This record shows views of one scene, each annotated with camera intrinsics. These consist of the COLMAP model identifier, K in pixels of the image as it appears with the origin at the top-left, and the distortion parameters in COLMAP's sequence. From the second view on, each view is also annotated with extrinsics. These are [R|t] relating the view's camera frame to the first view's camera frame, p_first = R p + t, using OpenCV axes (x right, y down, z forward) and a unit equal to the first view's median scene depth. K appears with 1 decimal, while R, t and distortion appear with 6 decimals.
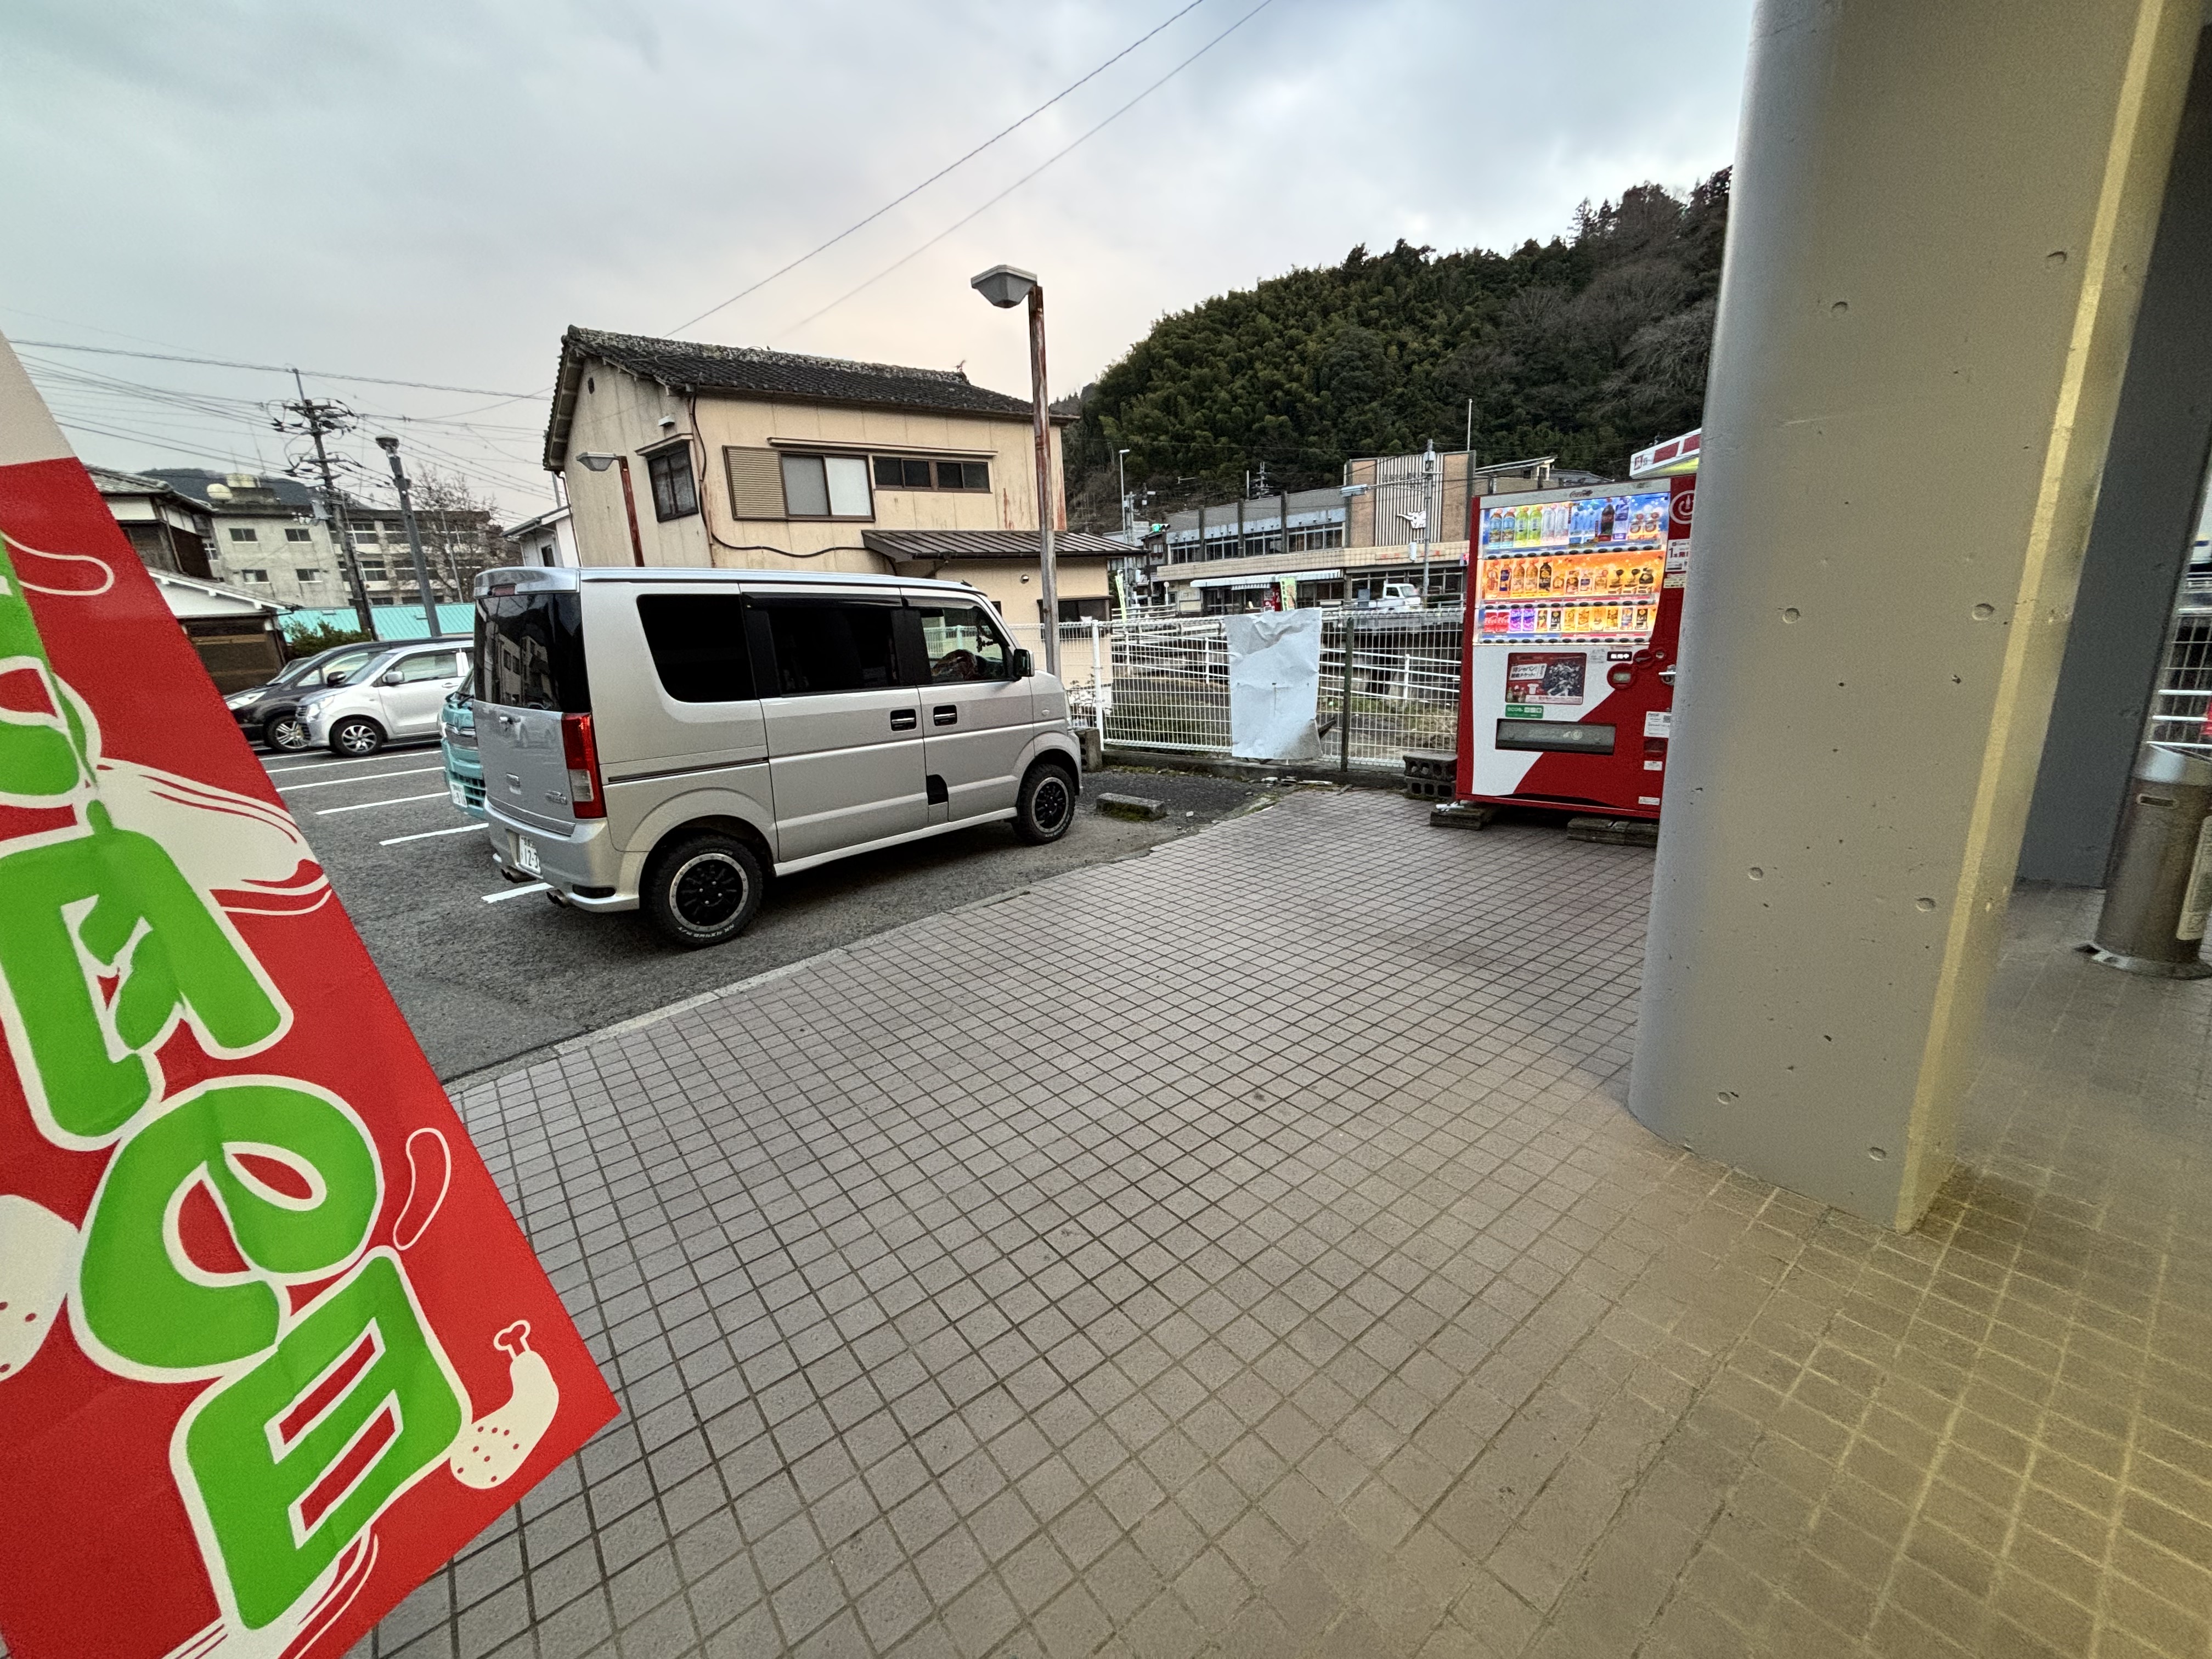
lens RADIAL K [[883.1, 0, 1098.7], [0, 883.1, 825.2], [0, 0, 1]] dist [0.005133, -0.002557]
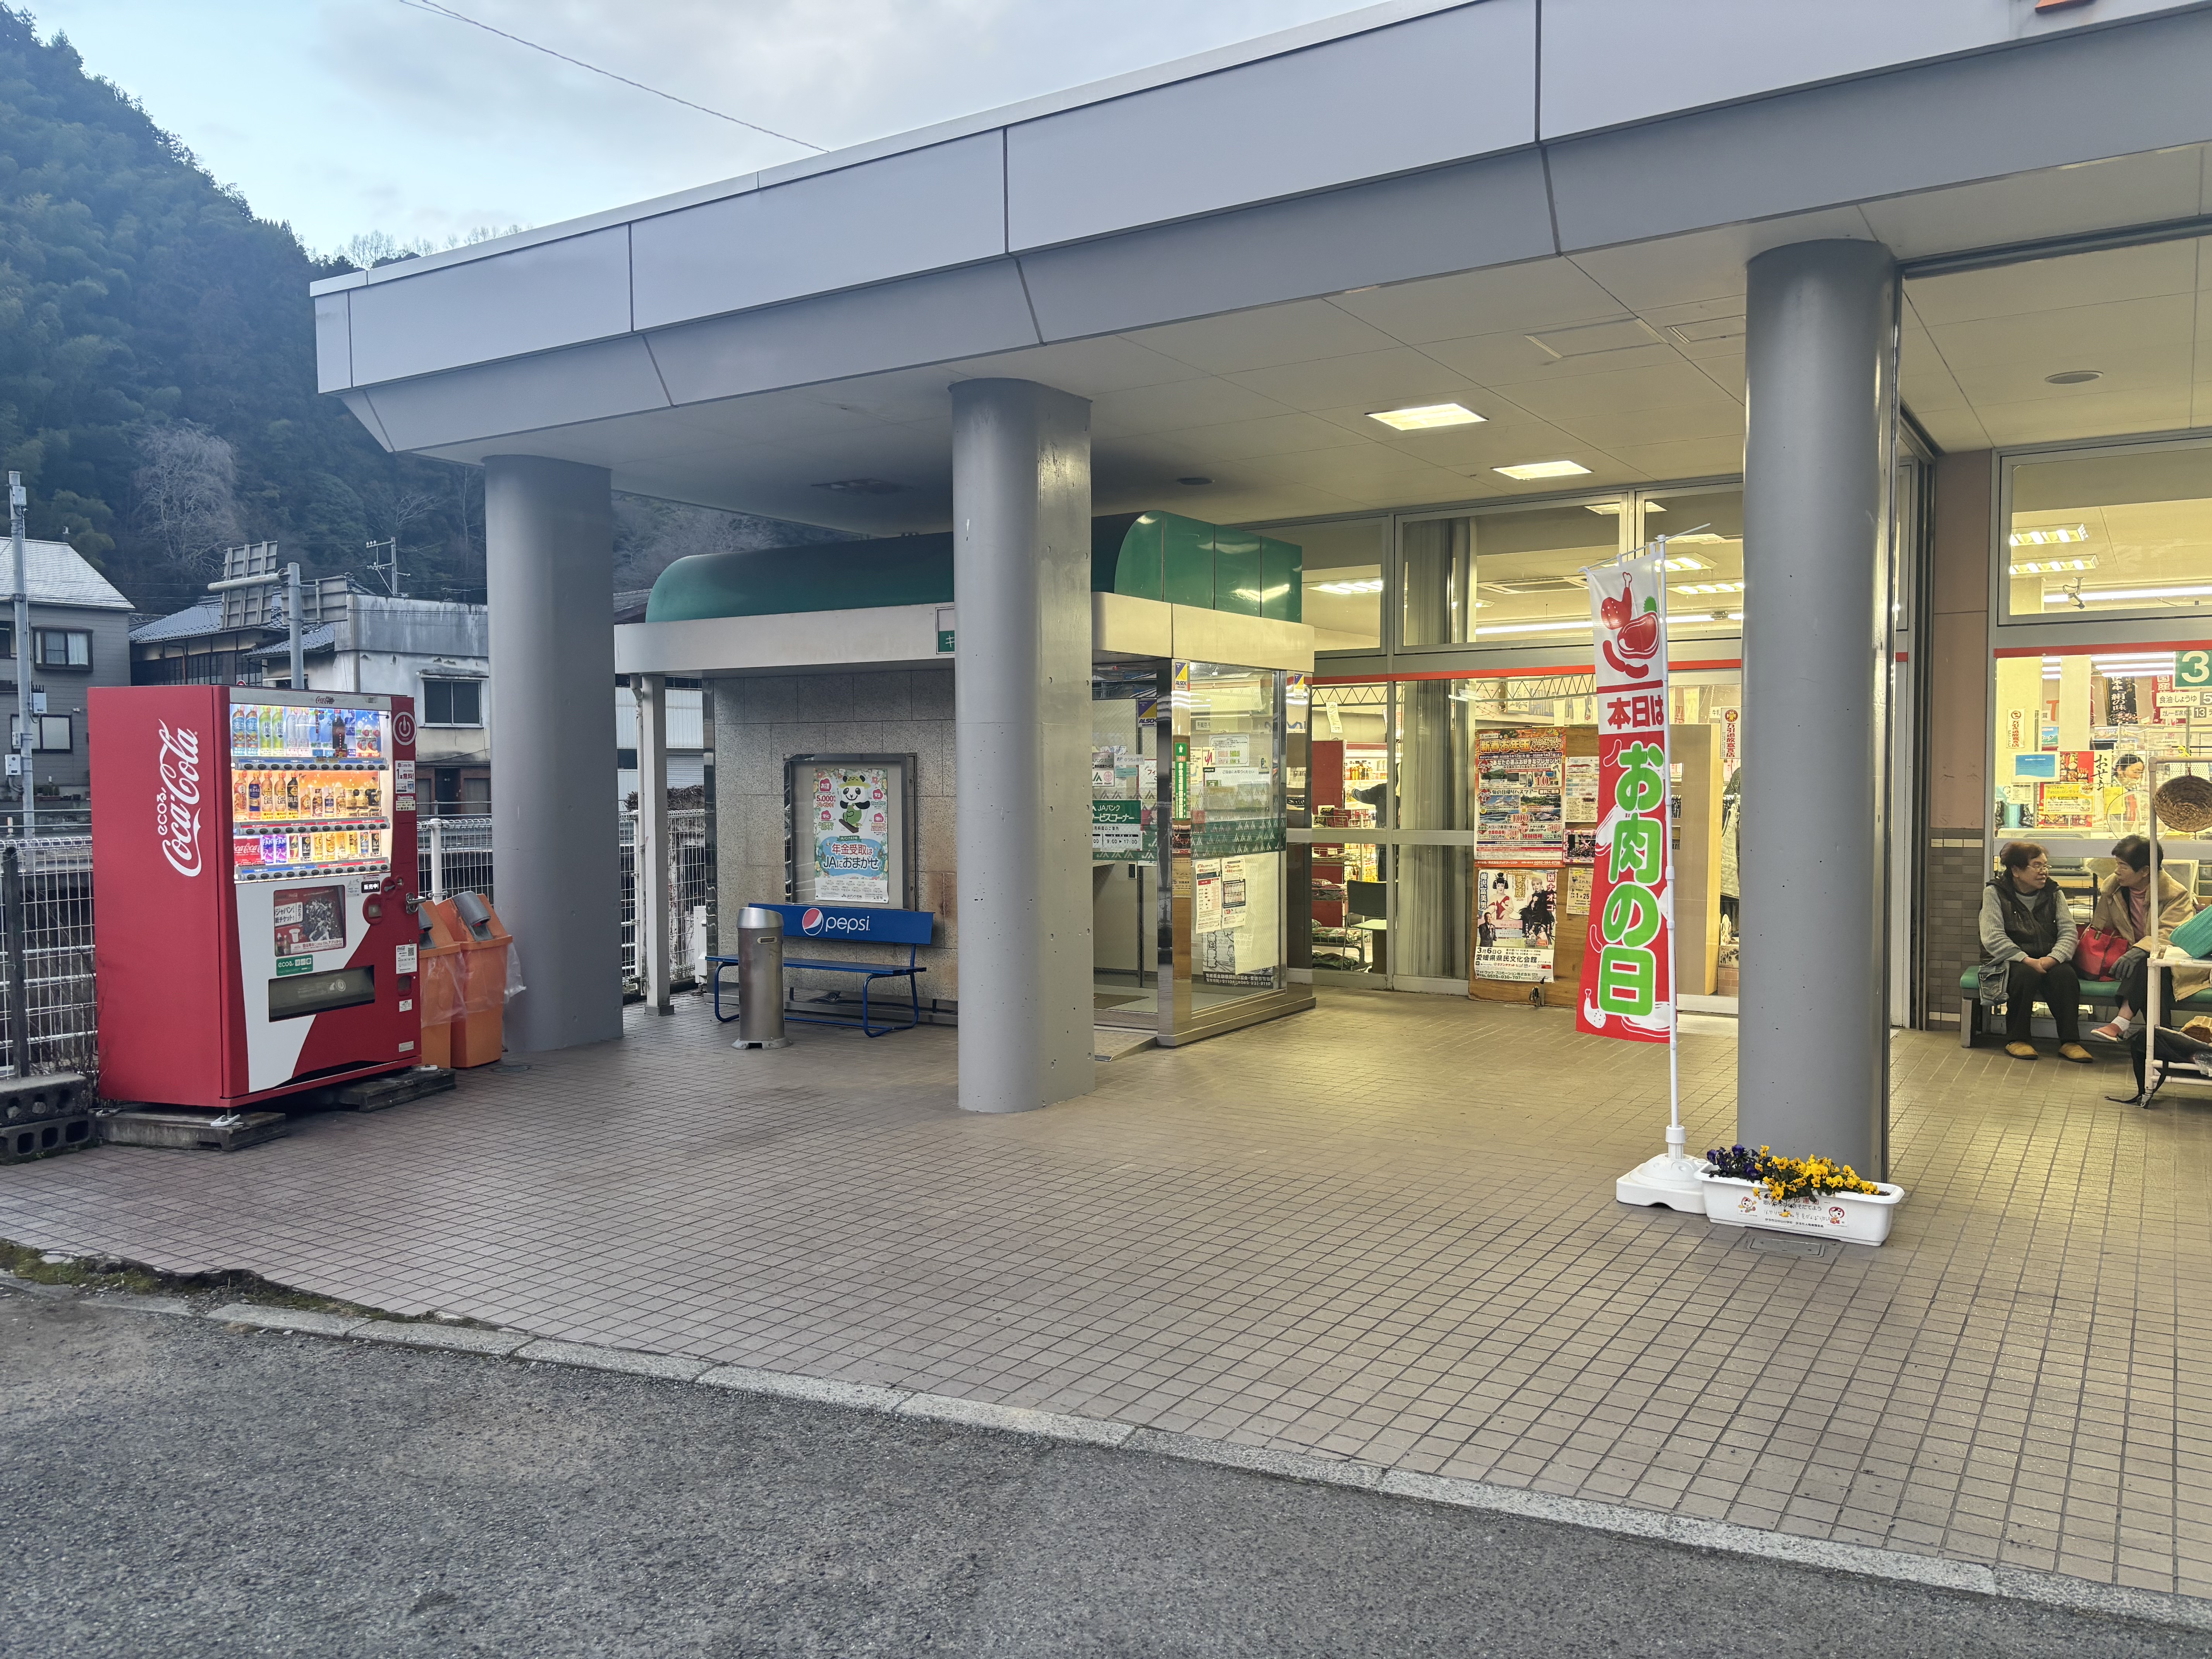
lens RADIAL K [[1659.7, 0, 1096.0], [0, 1659.7, 841.7], [0, 0, 1]] dist [0.052590, -0.045347]
pose [[-0.338284, 0.015733, 0.940913, -1.199745], [0.258760, 0.962873, 0.076931, -0.177362], [-0.904769, 0.269495, -0.329796, 0.895656]]
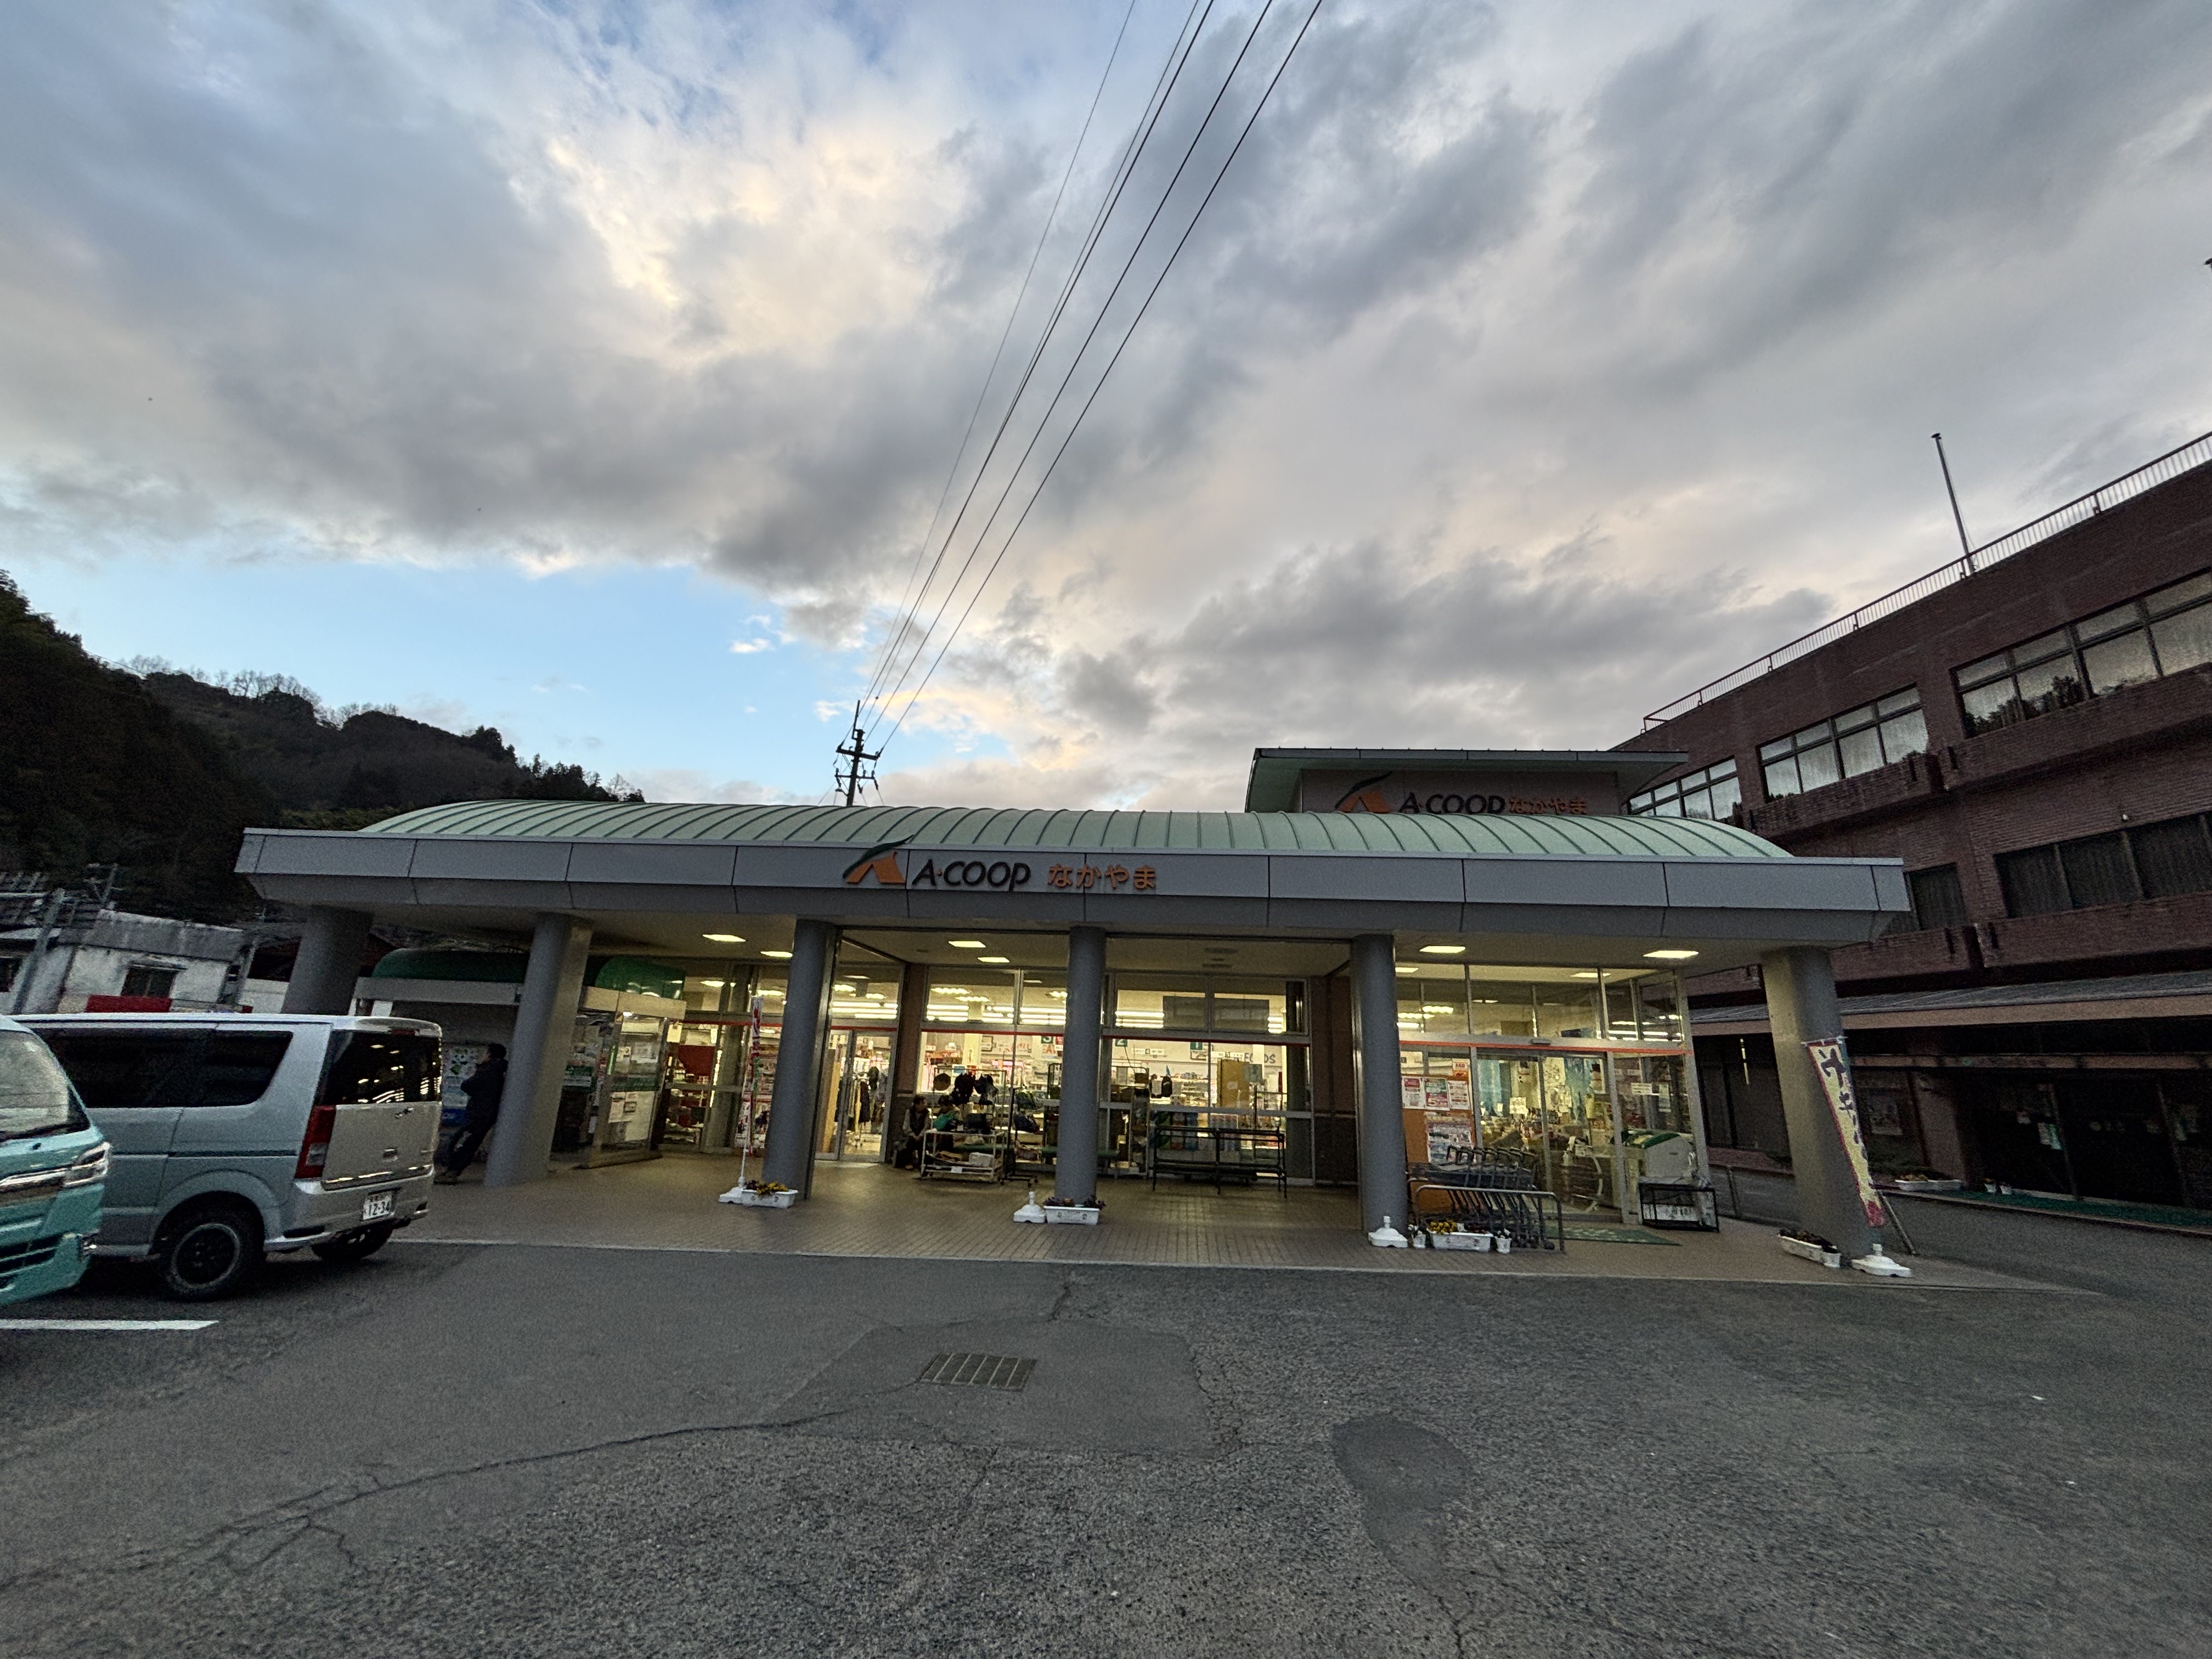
lens RADIAL K [[883.1, 0, 1097.9], [0, 883.1, 828.4], [0, 0, 1]] dist [0.005133, -0.002557]
pose [[-0.731721, 0.204296, 0.650267, -2.377665], [0.167096, 0.978678, -0.119447, -0.191286], [-0.660805, 0.021255, -0.750257, 1.173299]]
